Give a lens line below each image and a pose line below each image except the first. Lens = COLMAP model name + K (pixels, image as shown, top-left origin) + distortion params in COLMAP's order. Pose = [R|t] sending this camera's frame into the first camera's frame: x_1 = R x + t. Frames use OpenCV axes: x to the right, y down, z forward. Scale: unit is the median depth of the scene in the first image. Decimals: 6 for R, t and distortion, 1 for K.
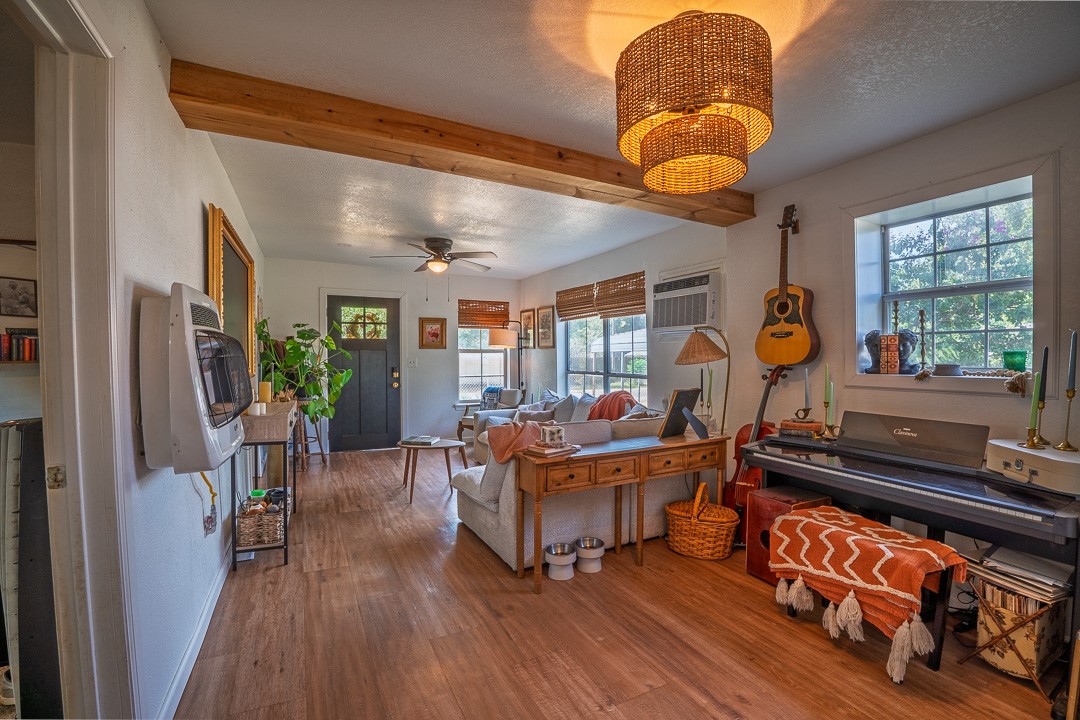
lens RADIAL K [[473.4, 0, 539.3], [0, 473.4, 365.3], [0, 0, 1]] dist [-0.066882, 0.014597]
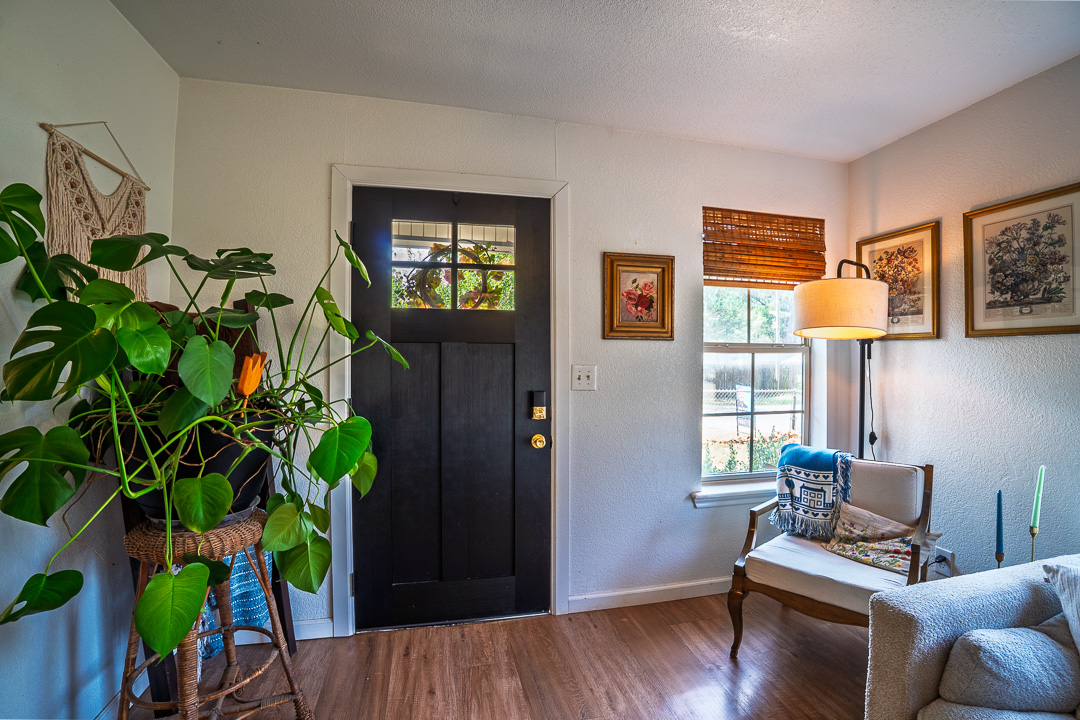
lens RADIAL K [[473.4, 0, 539.3], [0, 473.4, 365.3], [0, 0, 1]] dist [-0.066882, 0.014597]
pose [[0.968014, 0.004228, -0.250860, -0.286086], [-0.007160, 0.999916, -0.010776, -0.014901], [0.250793, 0.012228, 0.967963, 0.869285]]
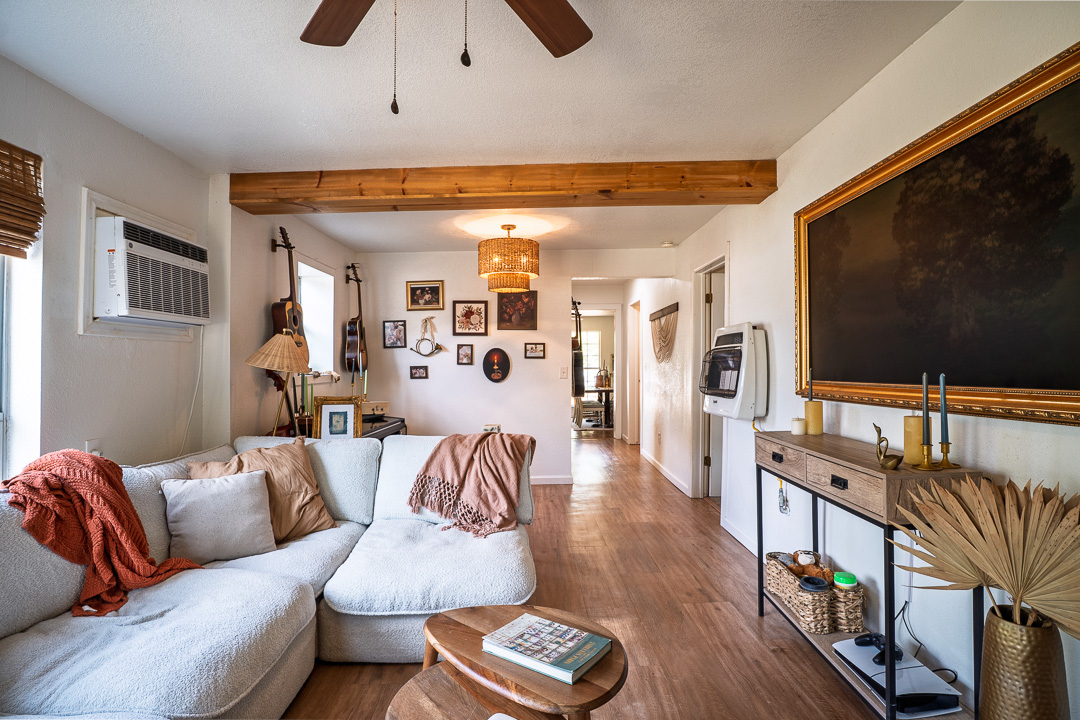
lens RADIAL K [[548.8, 0, 543.6], [0, 548.8, 364.8], [0, 0, 1]] dist [-0.057062, 0.022761]
pose [[-0.904543, 0.002933, 0.426372, -0.358028], [0.012578, 0.999725, 0.019807, -0.020181], [-0.426196, 0.023280, -0.904331, 1.179359]]
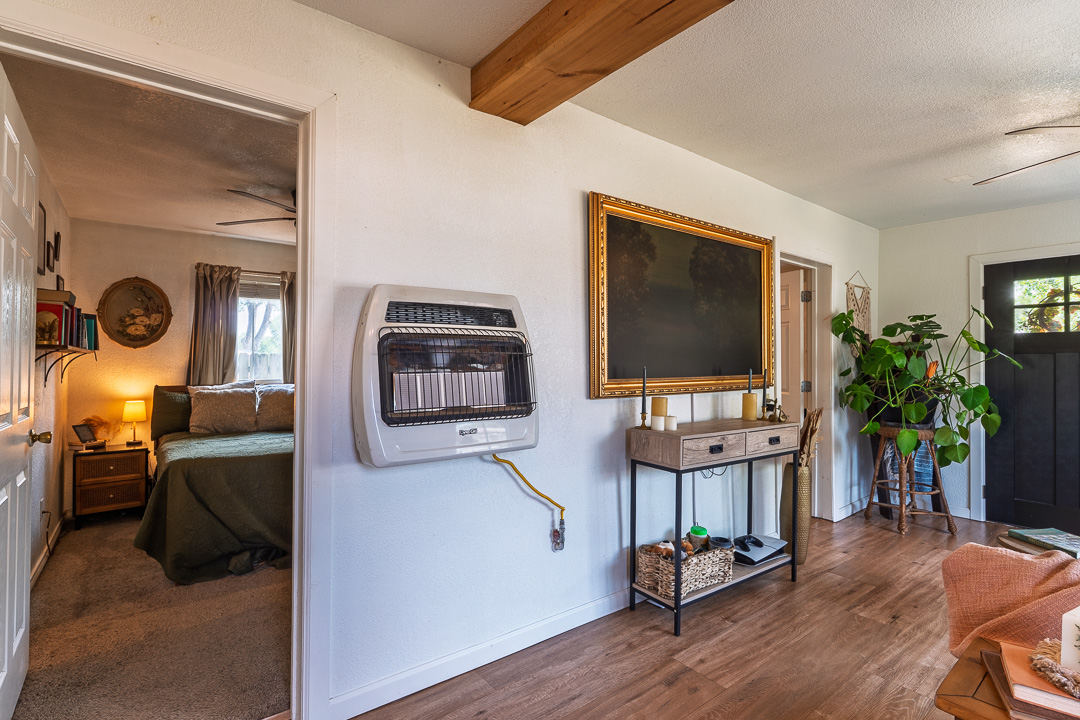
lens RADIAL K [[507.9, 0, 524.6], [0, 507.9, 356.2], [0, 0, 1]] dist [-0.002942, 0.000076]
pose [[0.171348, -0.013652, -0.985116, 0.132932], [-0.027550, 0.999447, -0.018643, 0.000330], [0.984825, 0.030335, 0.170877, 0.350768]]
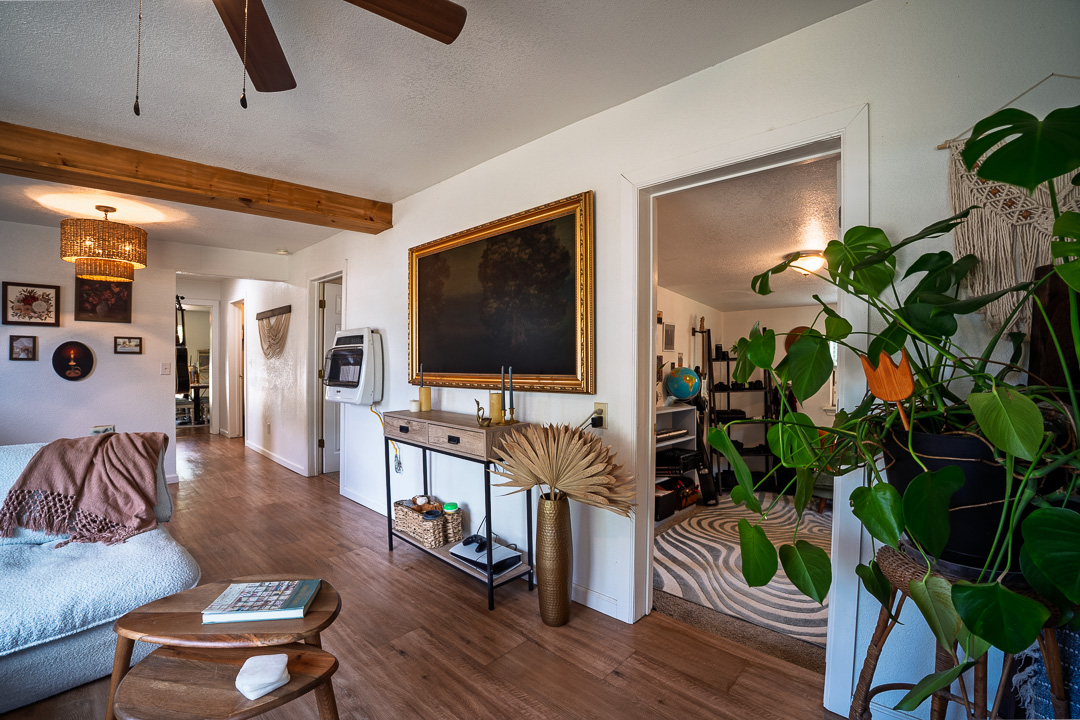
lens RADIAL K [[473.4, 0, 539.3], [0, 473.4, 365.3], [0, 0, 1]] dist [-0.066882, 0.014597]
pose [[-0.938626, 0.003013, -0.344924, -0.294694], [-0.008076, 0.999496, 0.030707, -0.021925], [0.344842, 0.031608, -0.938128, 1.247298]]
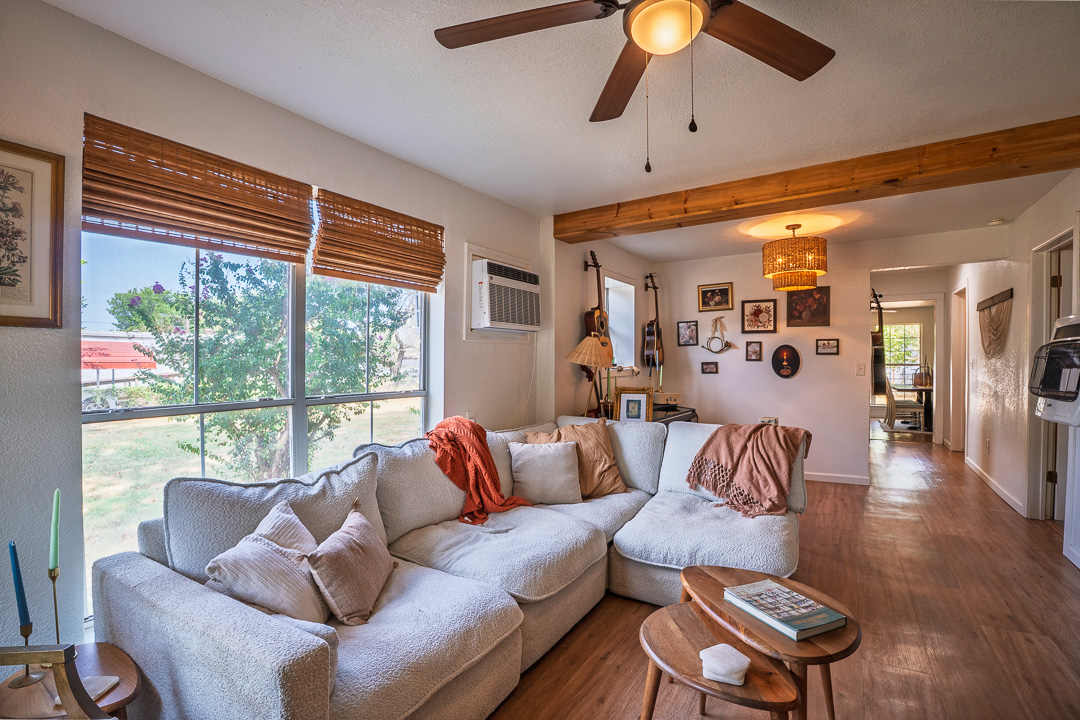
lens RADIAL K [[512.0, 0, 544.0], [0, 512.0, 365.0], [0, 0, 1]] dist [-0.058426, 0.016075]
pose [[-0.536834, -0.004751, 0.843674, -0.418126], [0.020583, 0.999613, 0.018726, -0.021077], [-0.843437, 0.027418, -0.536529, 1.203757]]
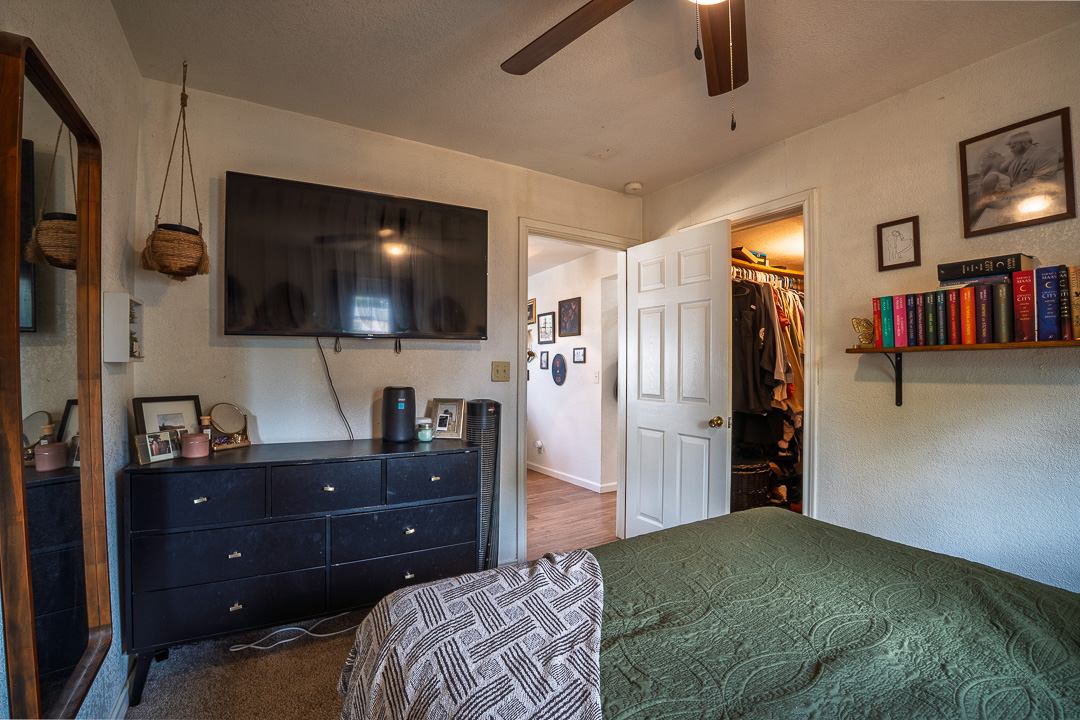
lens RADIAL K [[473.4, 0, 539.3], [0, 473.4, 365.3], [0, 0, 1]] dist [-0.066882, 0.014597]
pose [[-0.067287, 0.011096, 0.997672, -0.876361], [0.021053, 0.999731, -0.009699, 0.002783], [-0.997512, 0.020351, -0.067502, 0.269954]]
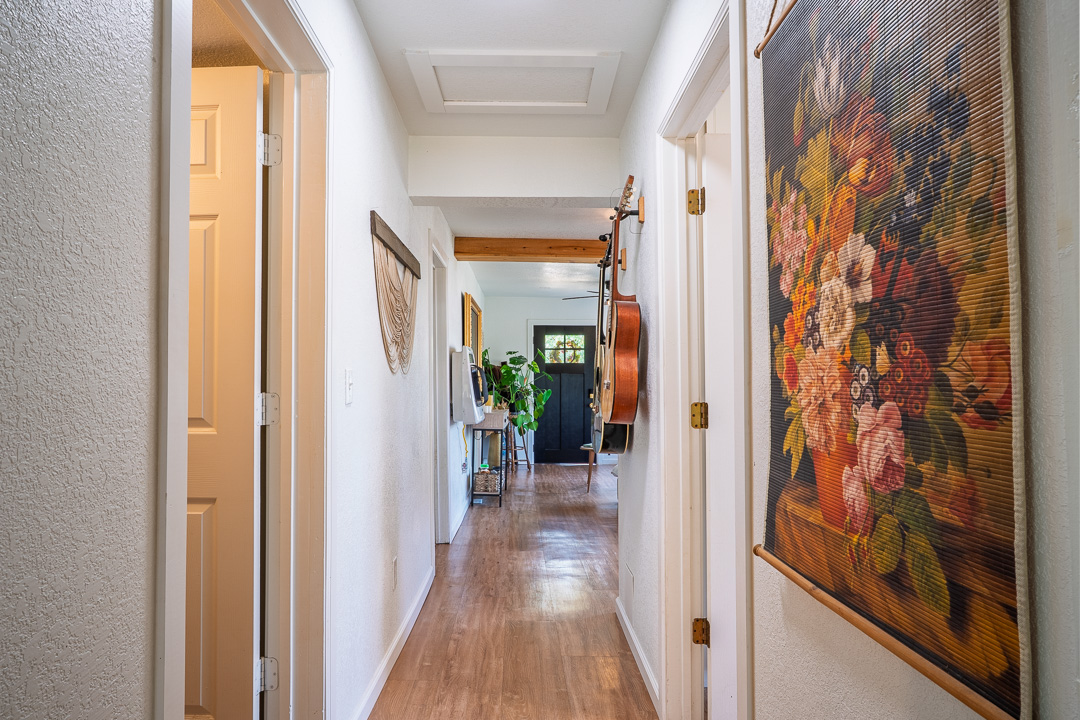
lens RADIAL K [[700.0, 0, 540.0], [0, 700.0, 360.0], [0, 0, 1]] dist [0.000121, 0.000011]
pose [[0.906688, -0.012885, -0.421605, 0.355813], [-0.008488, 0.998774, -0.048777, 0.023057], [0.421717, 0.047804, 0.905467, -0.686552]]
